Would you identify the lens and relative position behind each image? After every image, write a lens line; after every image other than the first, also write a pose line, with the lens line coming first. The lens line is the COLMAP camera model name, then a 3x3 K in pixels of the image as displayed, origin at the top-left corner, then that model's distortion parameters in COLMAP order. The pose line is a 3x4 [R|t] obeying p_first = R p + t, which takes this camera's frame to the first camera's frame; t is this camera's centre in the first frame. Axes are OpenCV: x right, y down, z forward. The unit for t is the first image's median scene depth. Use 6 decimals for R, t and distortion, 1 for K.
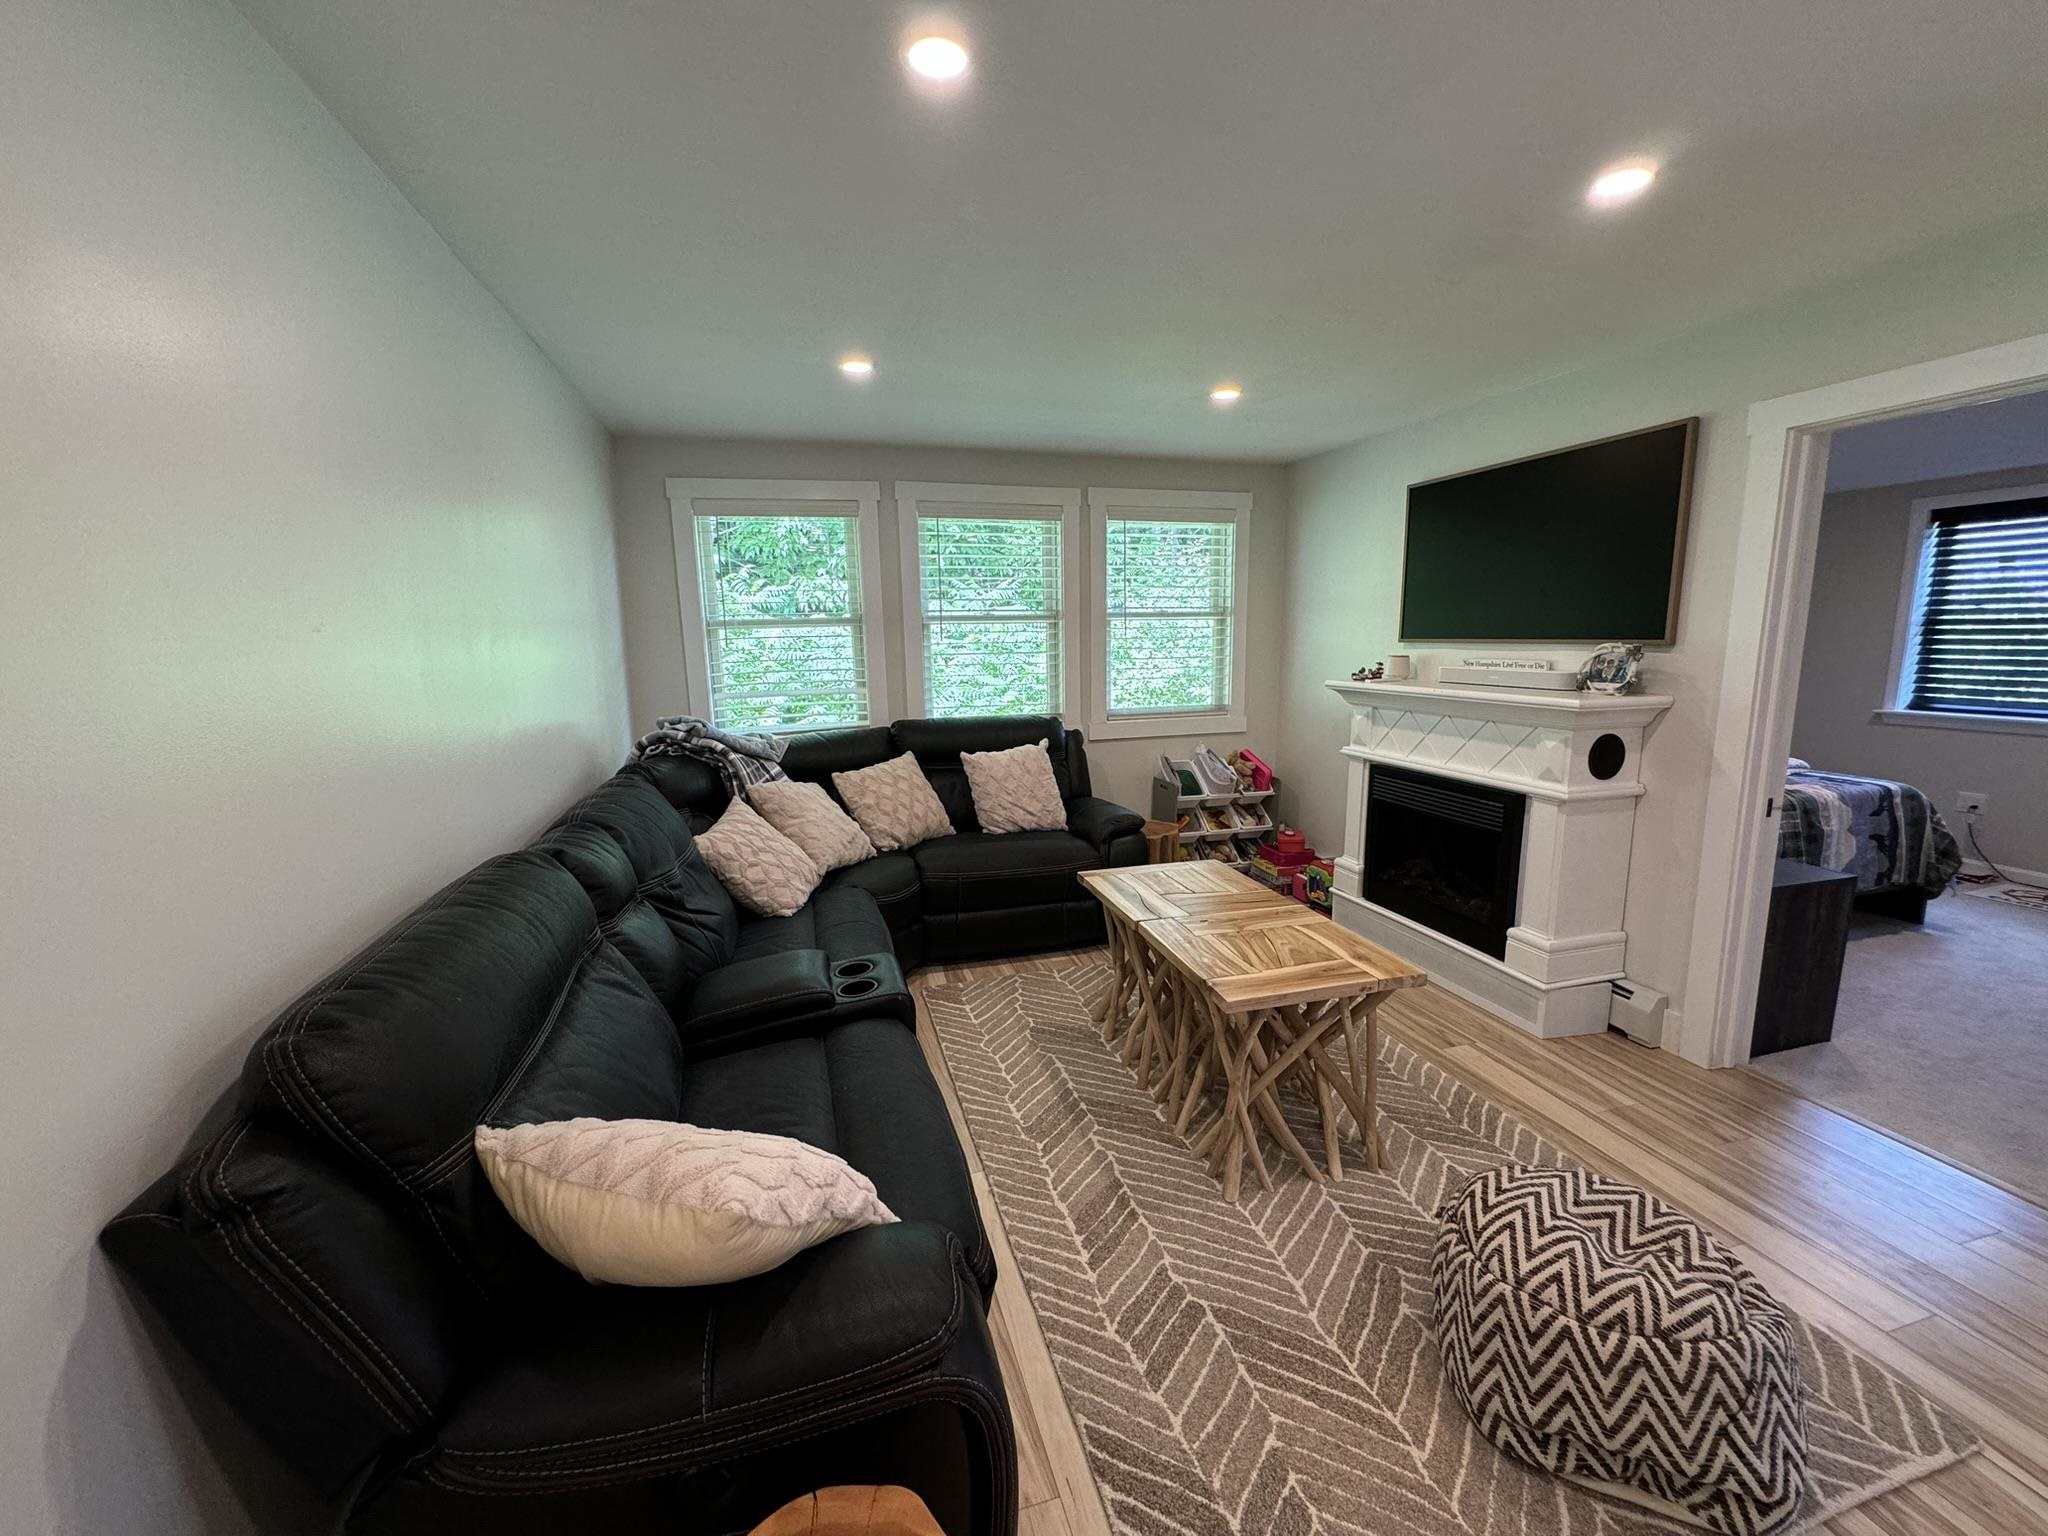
lens RADIAL K [[817.6, 0, 1024.0], [0, 817.6, 768.0], [0, 0, 1]] dist [0.002027, 0.000661]
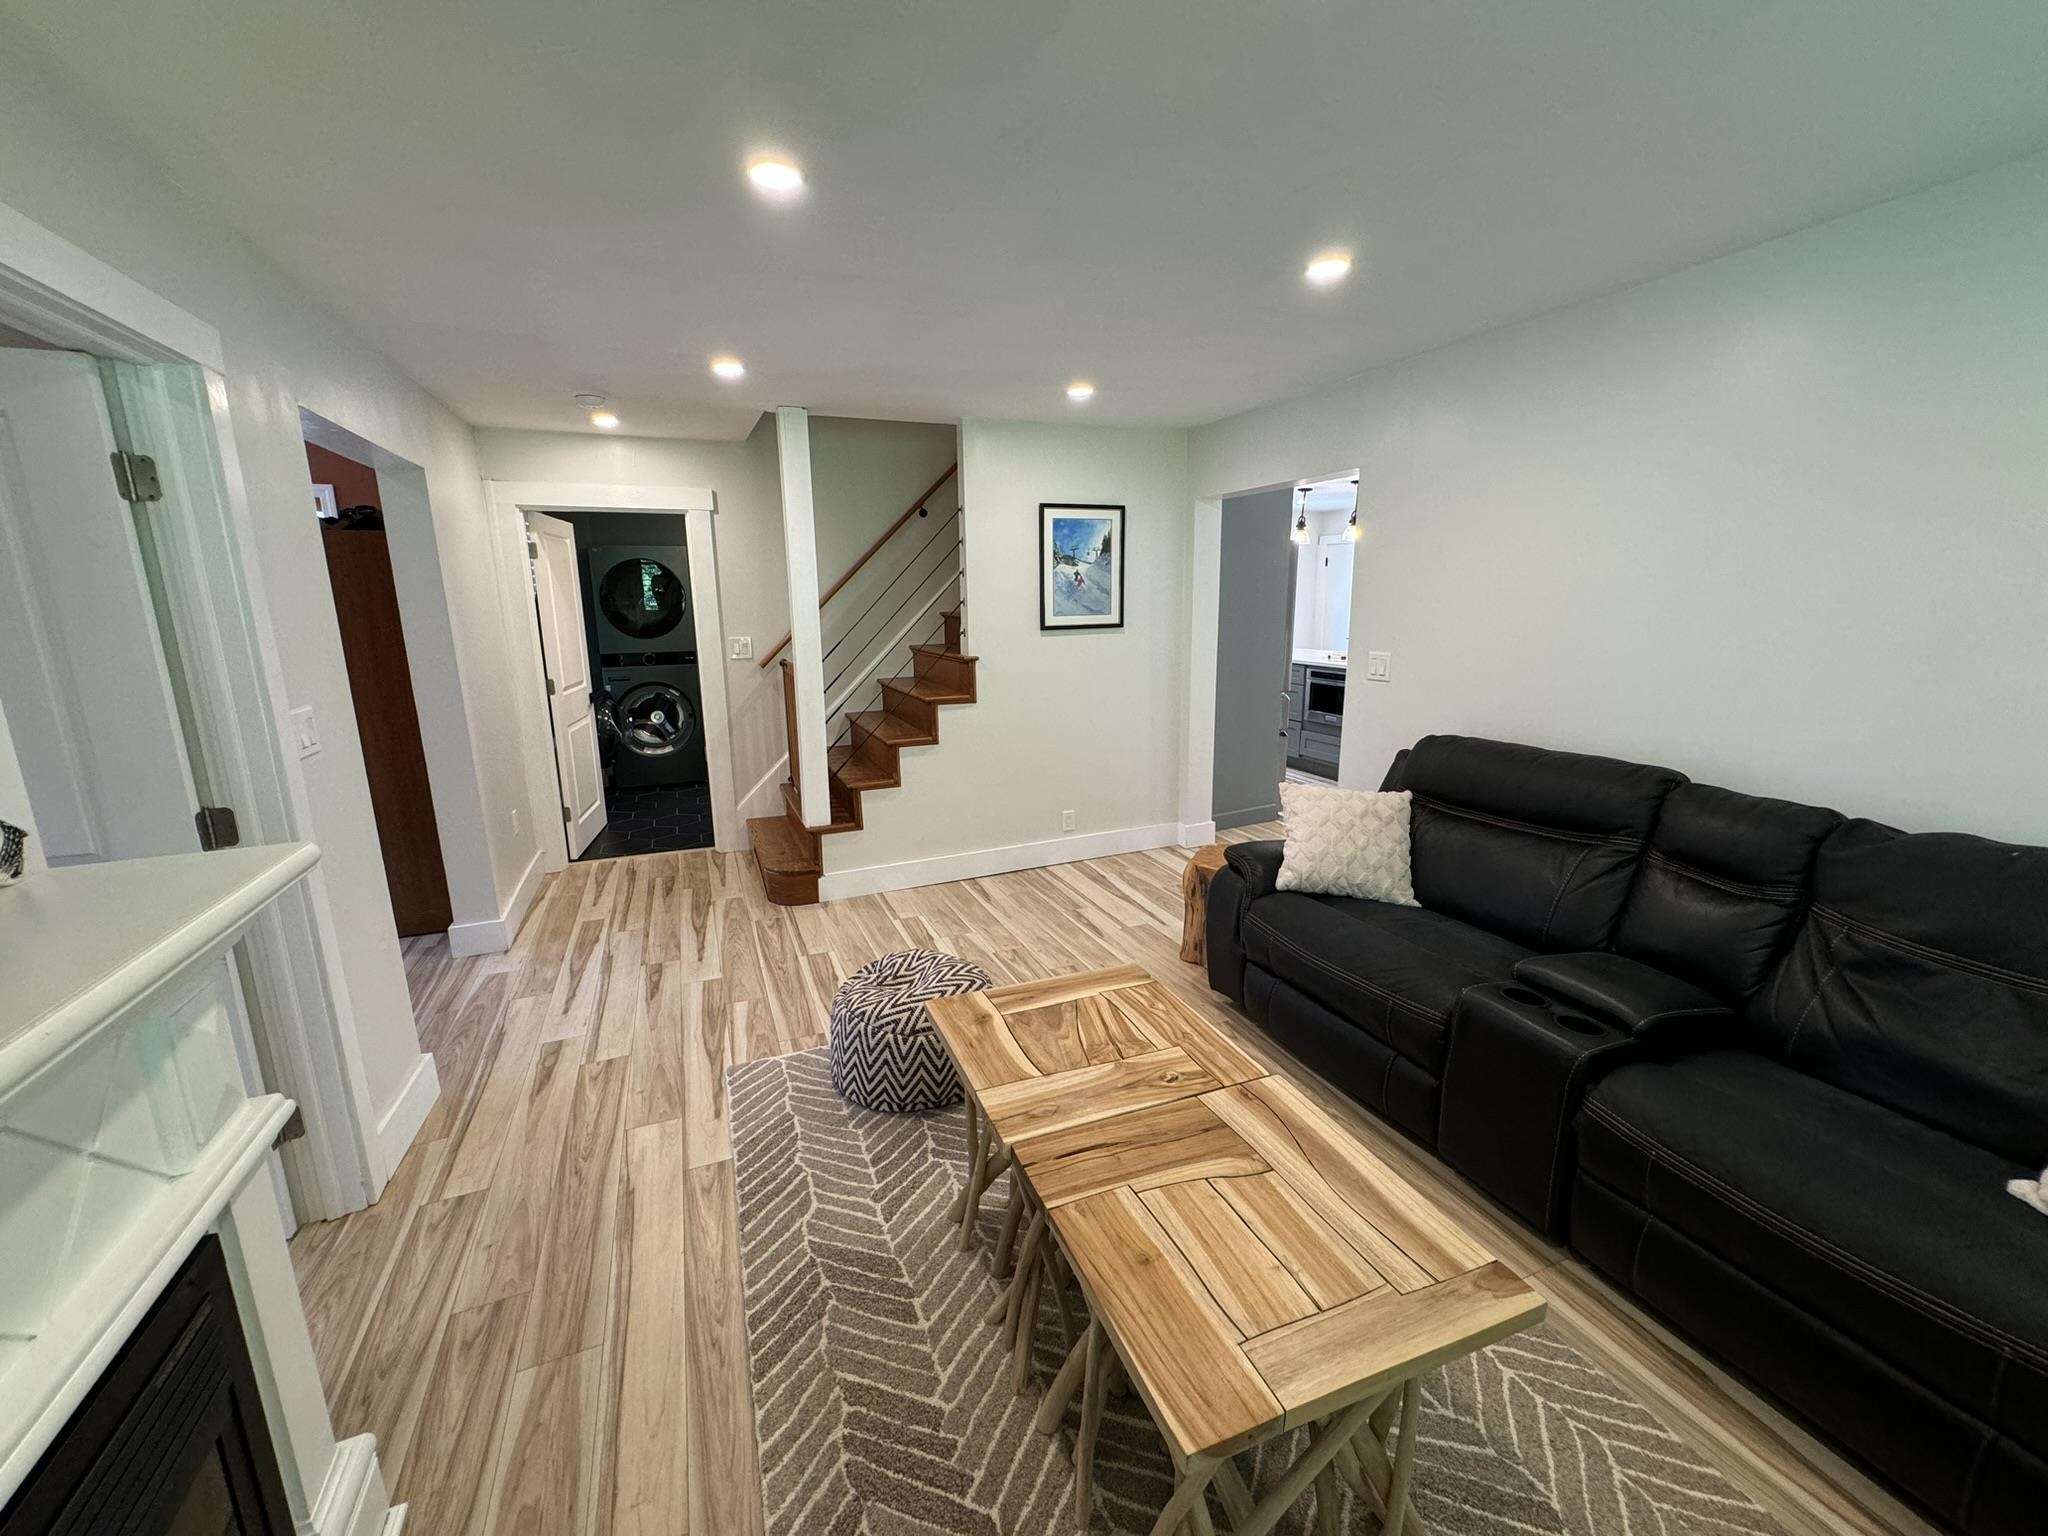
lens RADIAL K [[817.3, 0, 1024.0], [0, 817.3, 768.0], [0, 0, 1]] dist [-0.003936, 0.000554]
pose [[-0.992692, 0.055194, -0.107315, 0.407056], [0.012805, 0.932433, 0.361116, -0.286370], [0.119995, 0.357103, -0.926325, 1.549803]]
